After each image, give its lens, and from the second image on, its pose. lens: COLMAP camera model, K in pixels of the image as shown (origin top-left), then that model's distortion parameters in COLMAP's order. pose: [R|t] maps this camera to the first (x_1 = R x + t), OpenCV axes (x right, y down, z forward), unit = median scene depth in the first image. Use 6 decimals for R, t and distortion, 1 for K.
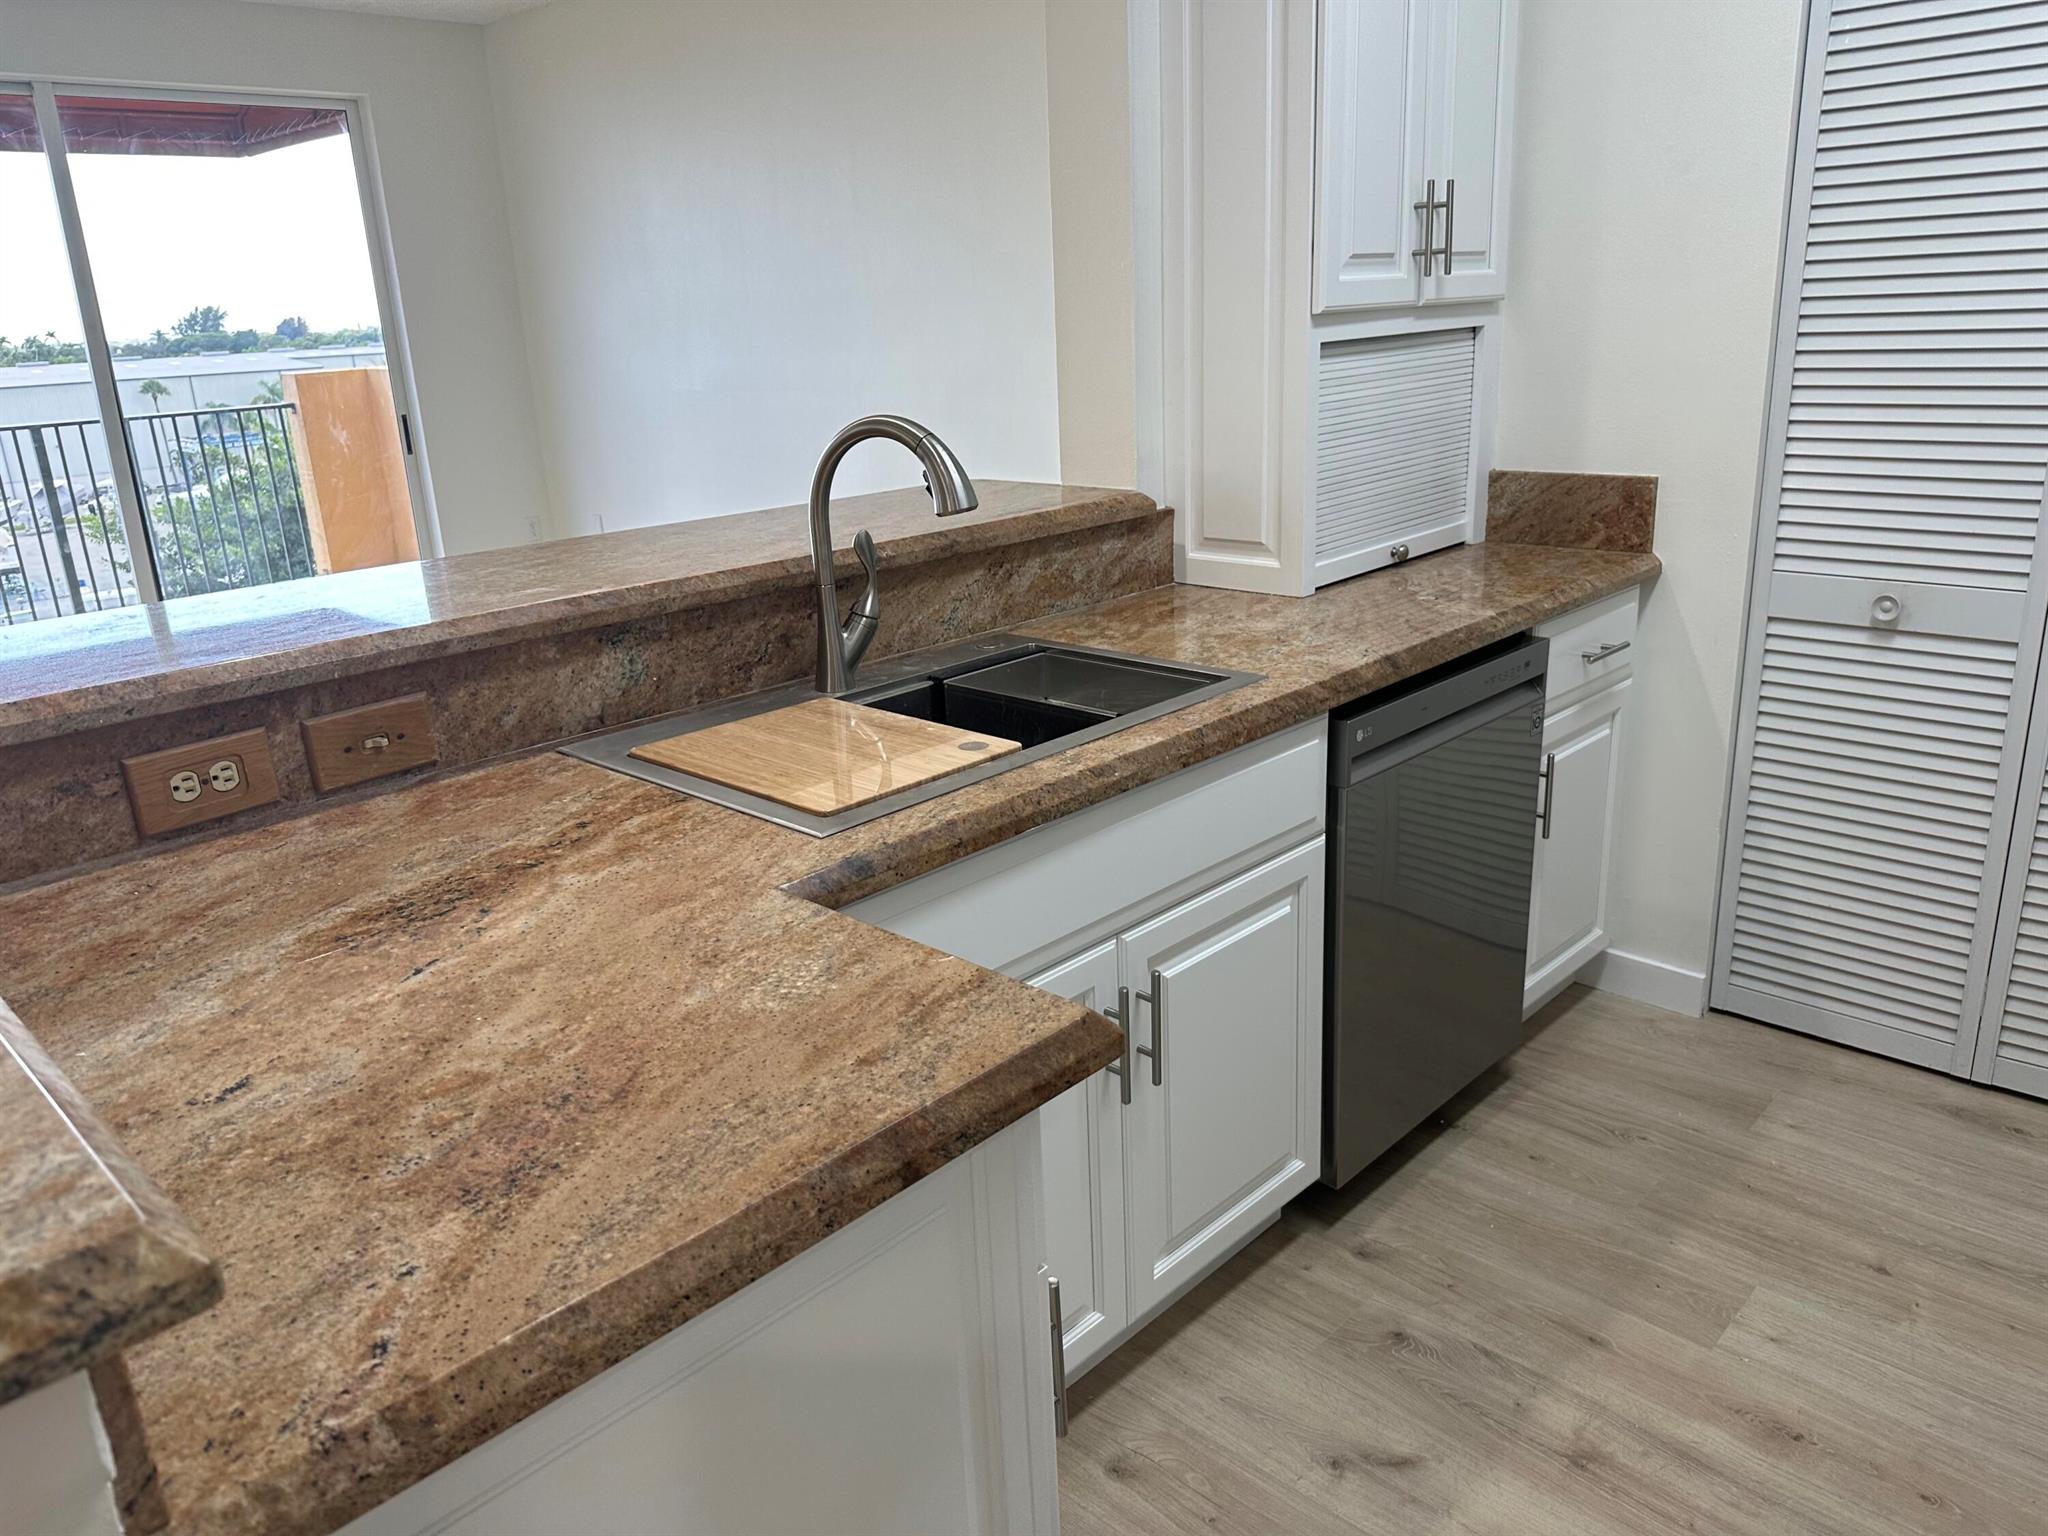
lens RADIAL K [[1466.5, 0, 1024.0], [0, 1466.5, 768.0], [0, 0, 1]] dist [0.003335, -0.016709]
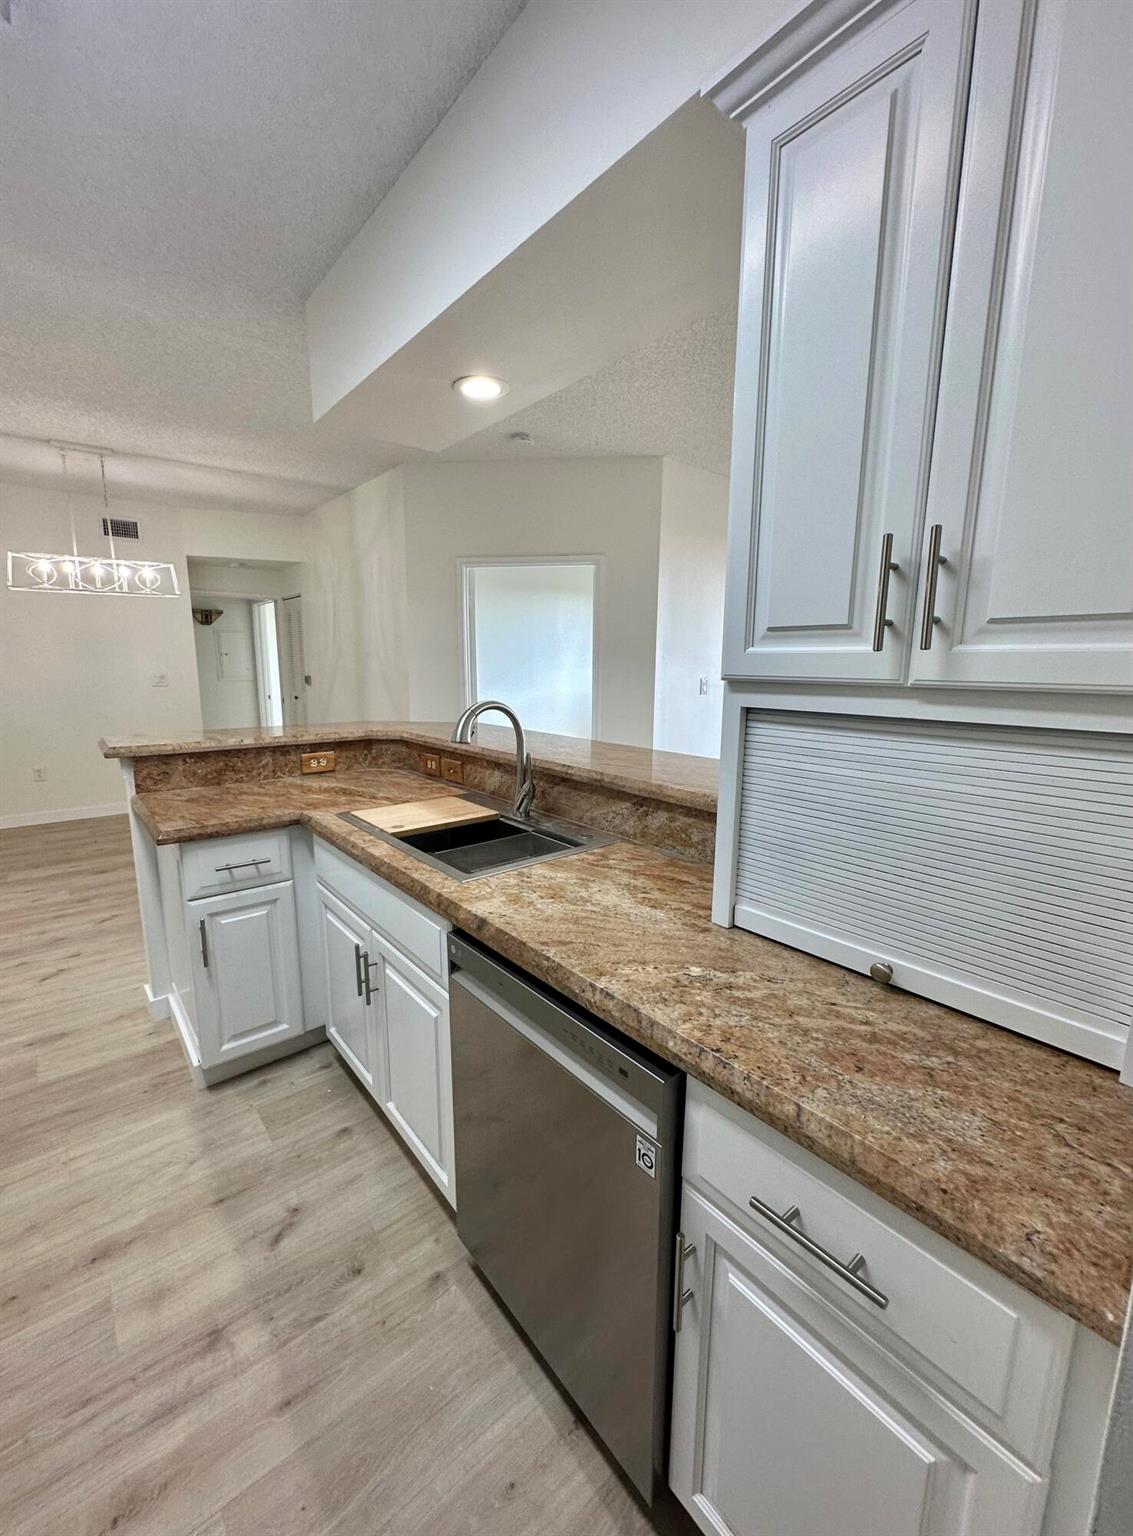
lens RADIAL K [[628.2, 0, 566.5], [0, 628.2, 768.0], [0, 0, 1]] dist [0.001686, -0.000162]
pose [[-0.117201, 0.221265, -0.968145, 0.785063], [-0.298327, 0.921995, 0.246832, -0.379191], [0.947241, 0.317753, -0.042050, 1.066716]]
